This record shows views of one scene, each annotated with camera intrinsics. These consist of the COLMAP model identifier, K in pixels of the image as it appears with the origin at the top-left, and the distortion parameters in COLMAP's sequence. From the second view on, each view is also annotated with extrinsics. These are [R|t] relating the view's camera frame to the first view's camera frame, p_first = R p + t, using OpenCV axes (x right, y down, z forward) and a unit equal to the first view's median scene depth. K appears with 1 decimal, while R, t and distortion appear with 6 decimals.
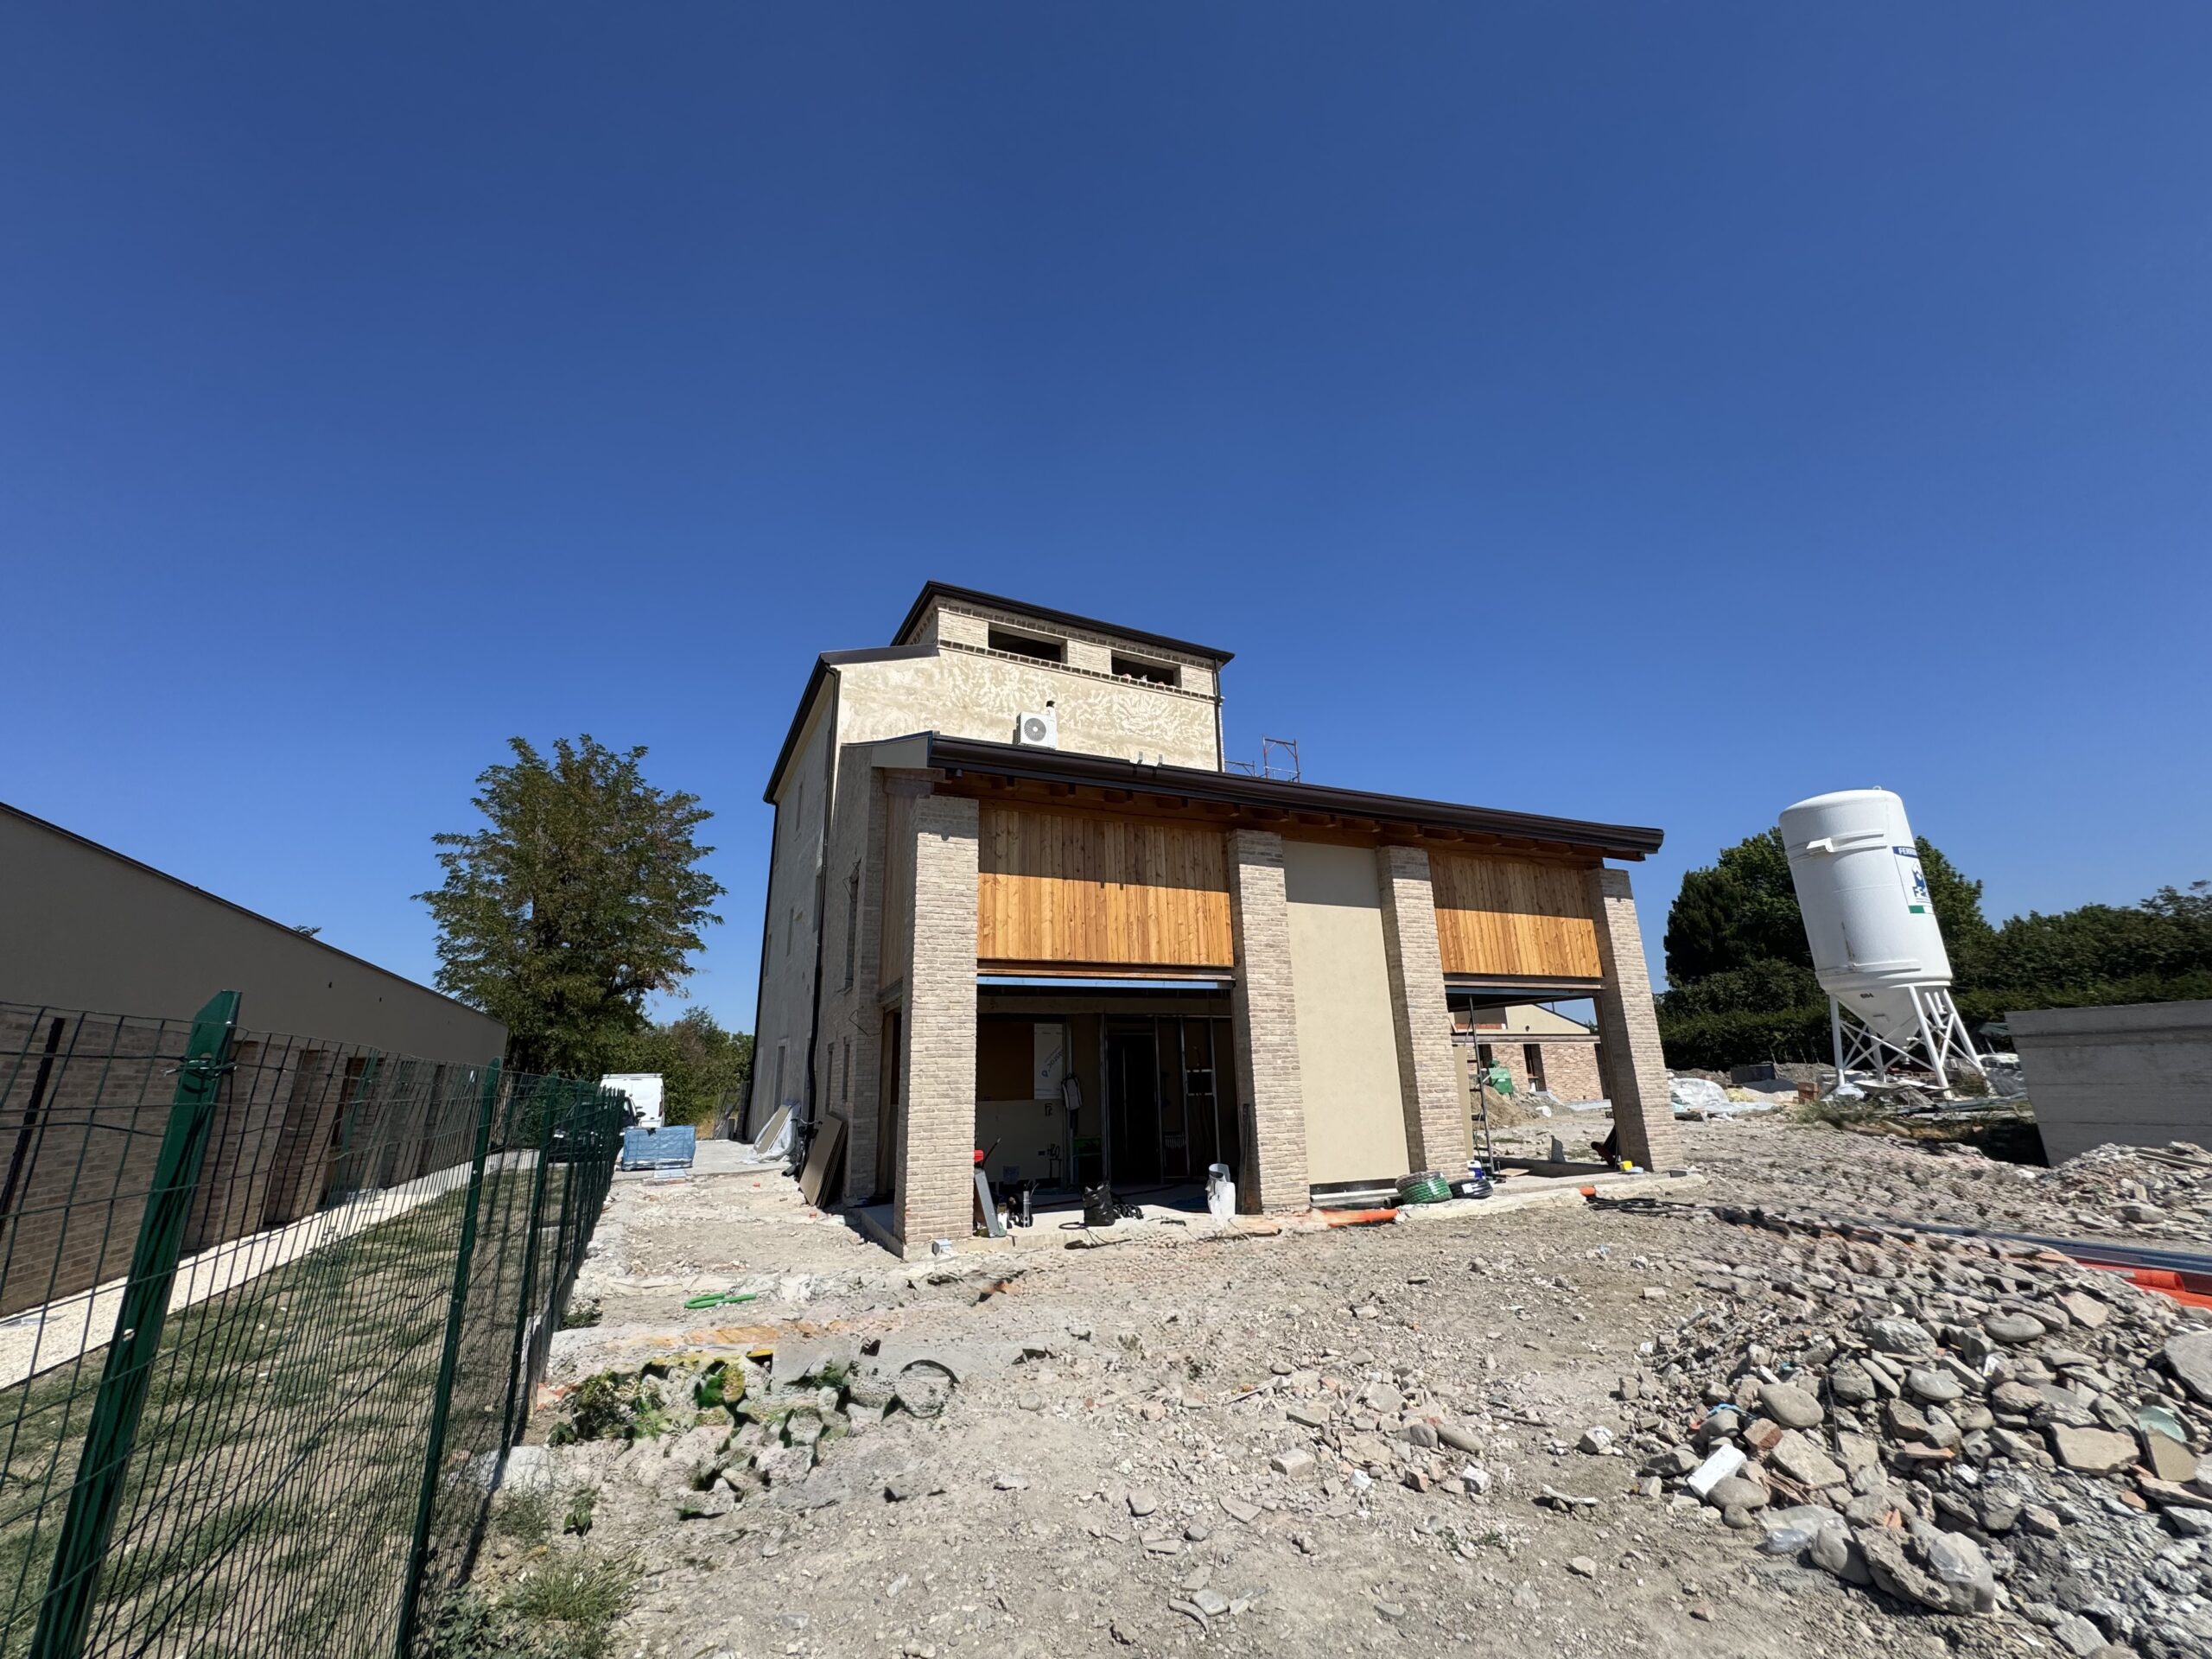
lens RADIAL K [[886.9, 0, 1107.7], [0, 886.9, 827.6], [0, 0, 1]] dist [-0.002707, 0.000646]
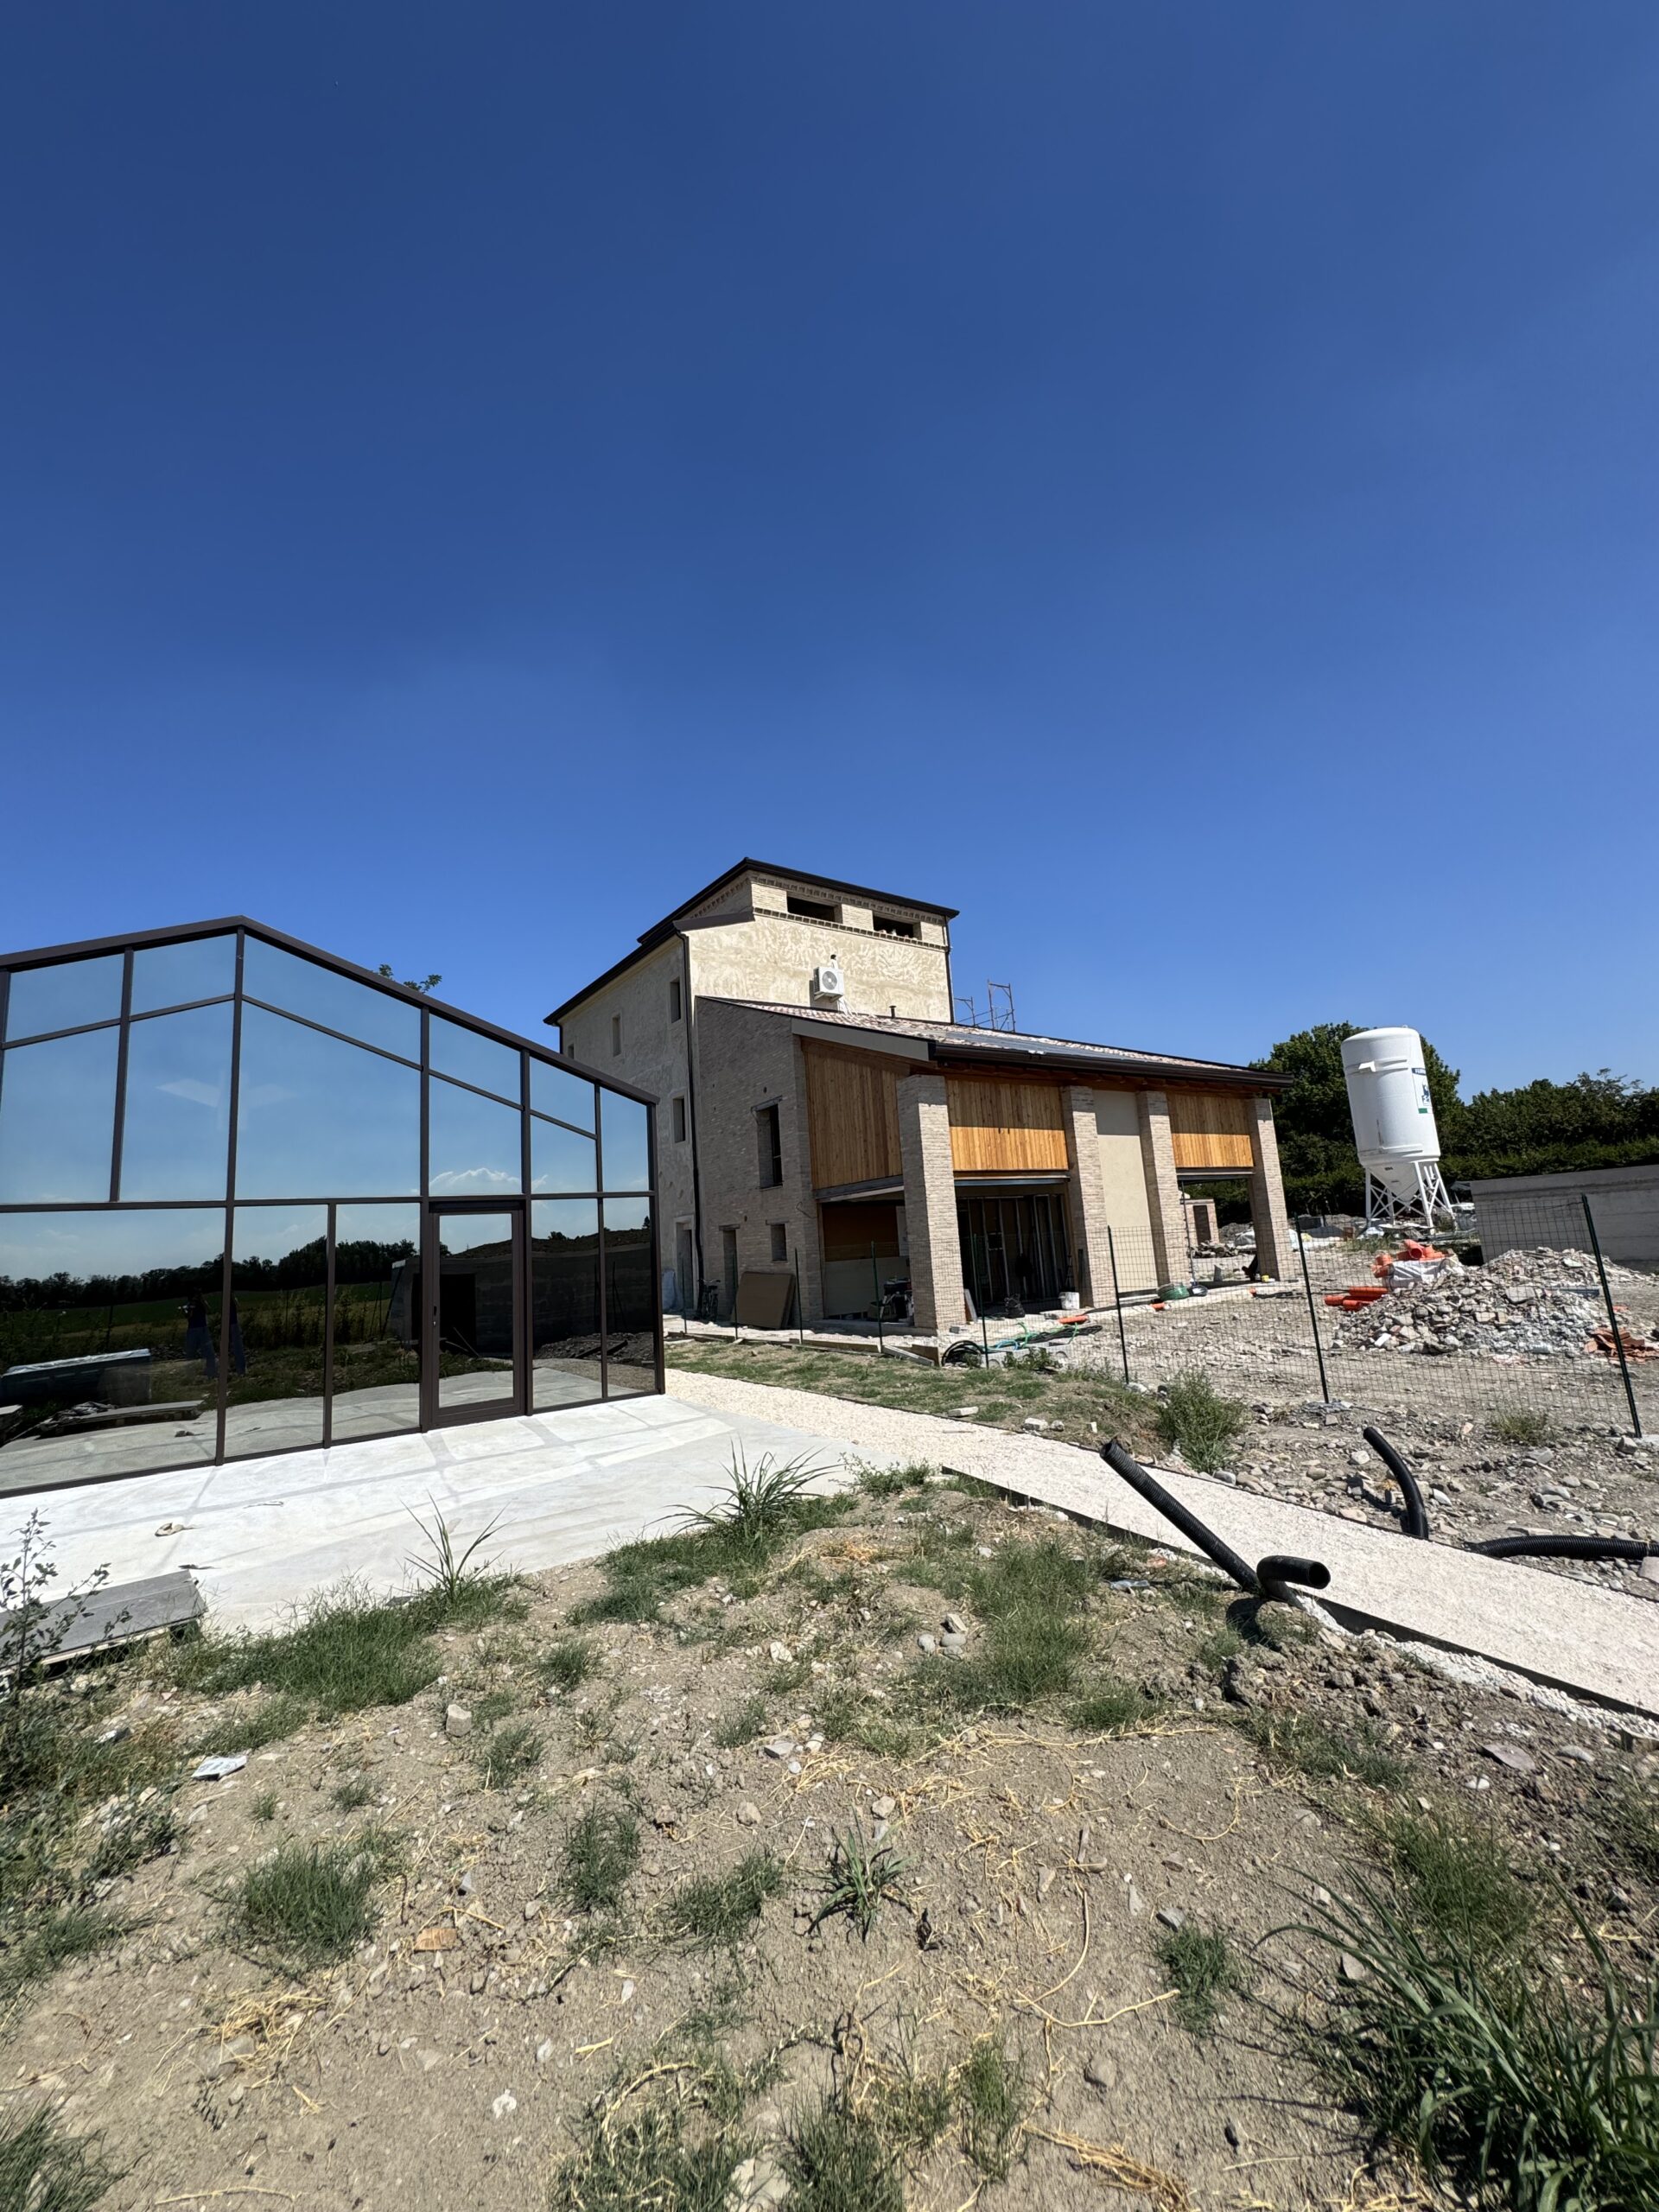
lens RADIAL K [[889.6, 0, 832.1], [0, 889.6, 1104.7], [0, 0, 1]] dist [-0.002133, 0.000409]
pose [[0.986375, -0.014796, 0.163848, -0.462119], [-0.003764, 0.993657, 0.112391, -0.121595], [-0.164471, -0.111476, 0.980062, -0.445768]]
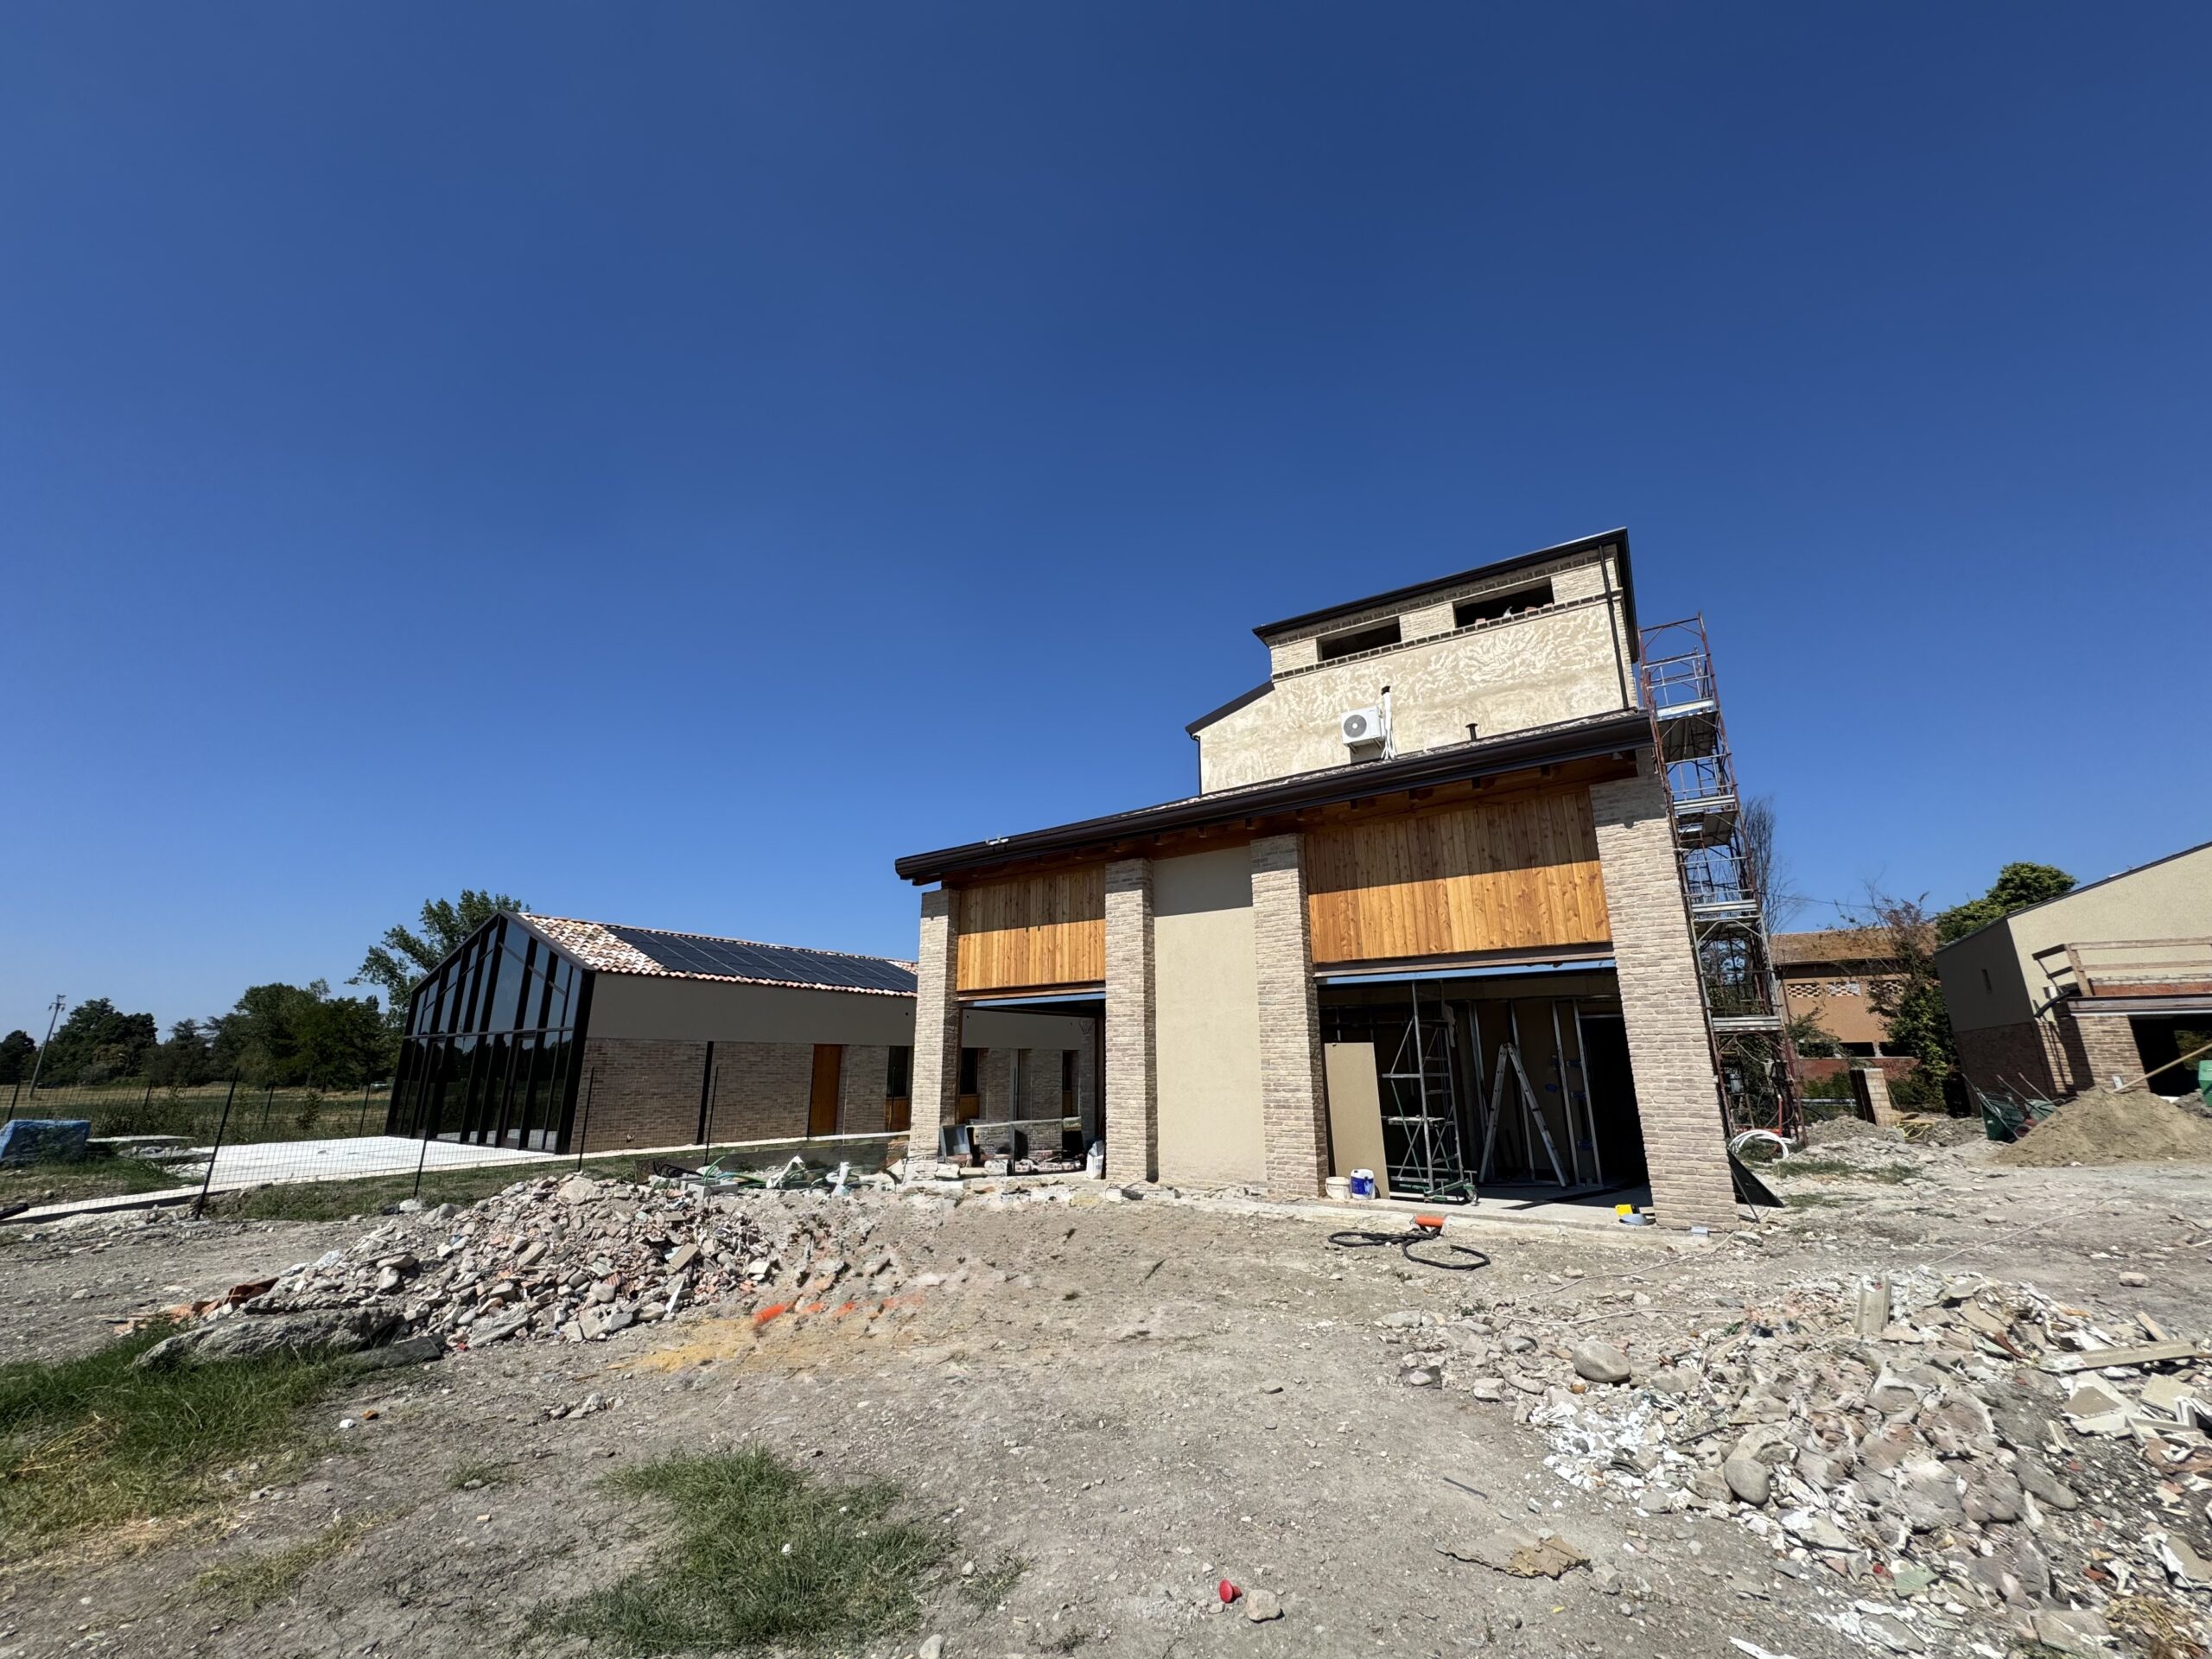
lens RADIAL K [[886.9, 0, 1107.7], [0, 886.9, 827.6], [0, 0, 1]] dist [-0.002707, 0.000646]
pose [[0.502623, -0.205187, -0.839802, 0.971024], [0.230738, 0.968026, -0.098418, 0.060300], [0.833144, -0.144307, 0.533897, 0.310640]]
